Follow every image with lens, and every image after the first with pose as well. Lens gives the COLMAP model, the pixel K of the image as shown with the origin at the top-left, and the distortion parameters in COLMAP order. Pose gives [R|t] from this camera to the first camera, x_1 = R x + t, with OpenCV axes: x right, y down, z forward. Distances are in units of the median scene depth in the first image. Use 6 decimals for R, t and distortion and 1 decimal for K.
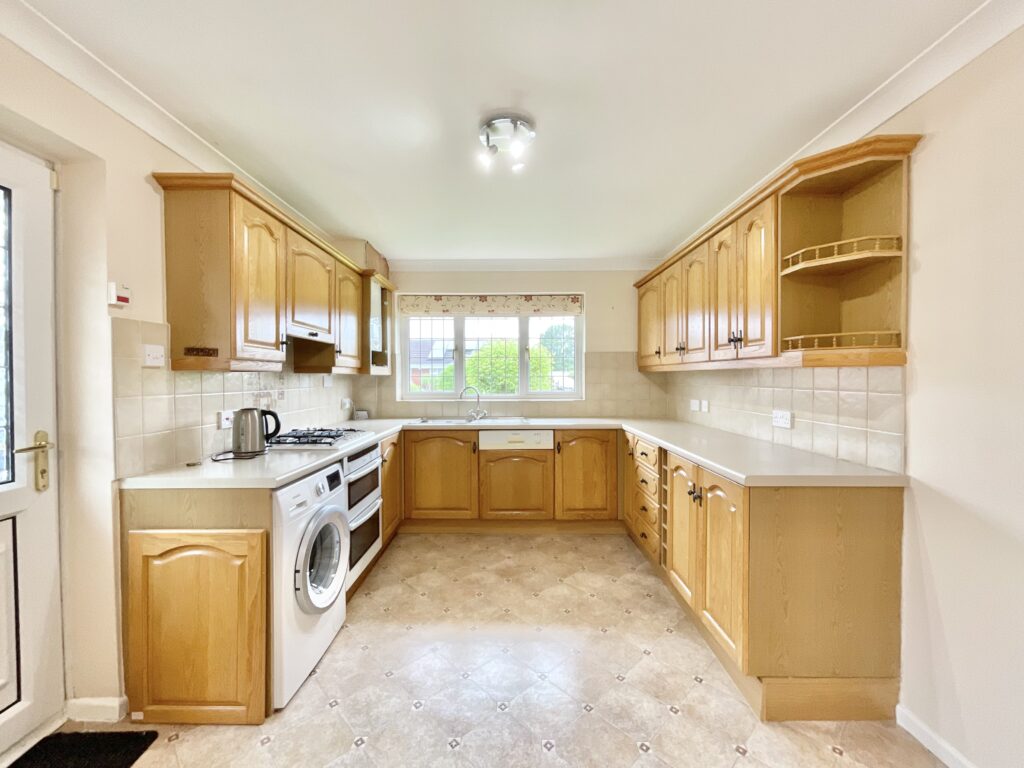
lens RADIAL K [[417.3, 0, 509.4], [0, 417.3, 382.9], [0, 0, 1]] dist [-0.001741, 0.000570]
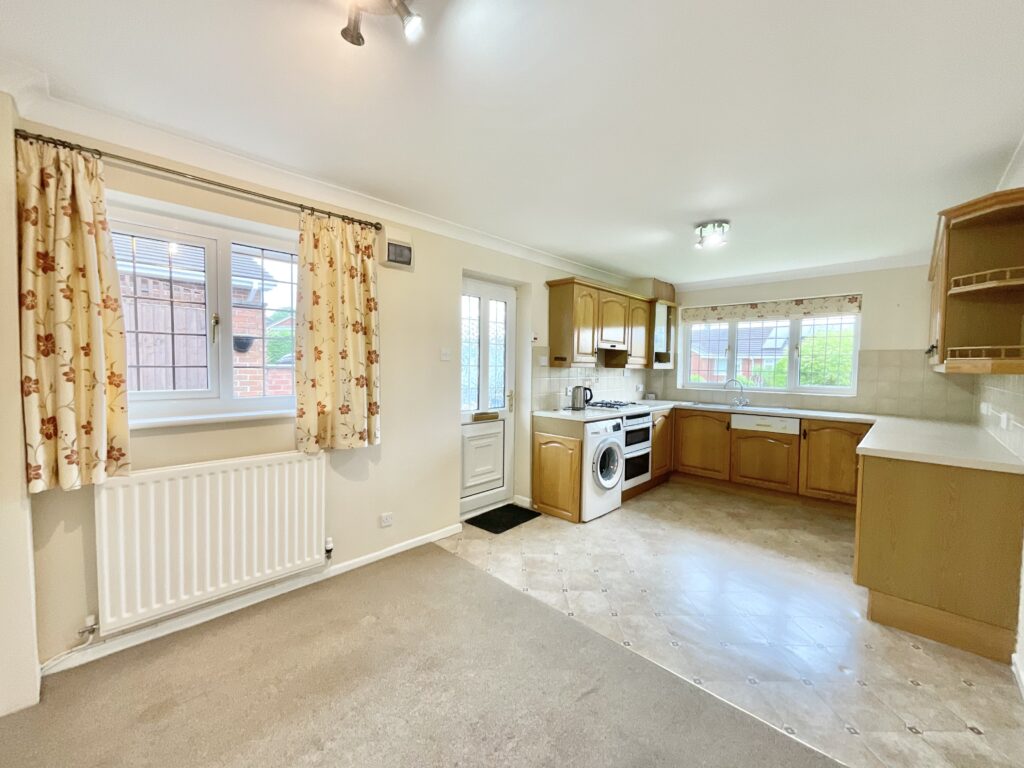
lens RADIAL K [[417.3, 0, 512.1], [0, 417.3, 382.7], [0, 0, 1]] dist [-0.001741, 0.000570]
pose [[0.727657, 0.042566, -0.684619, 0.443224], [-0.024318, 0.999046, 0.036269, -0.017296], [0.685510, -0.009743, 0.727998, -0.587014]]
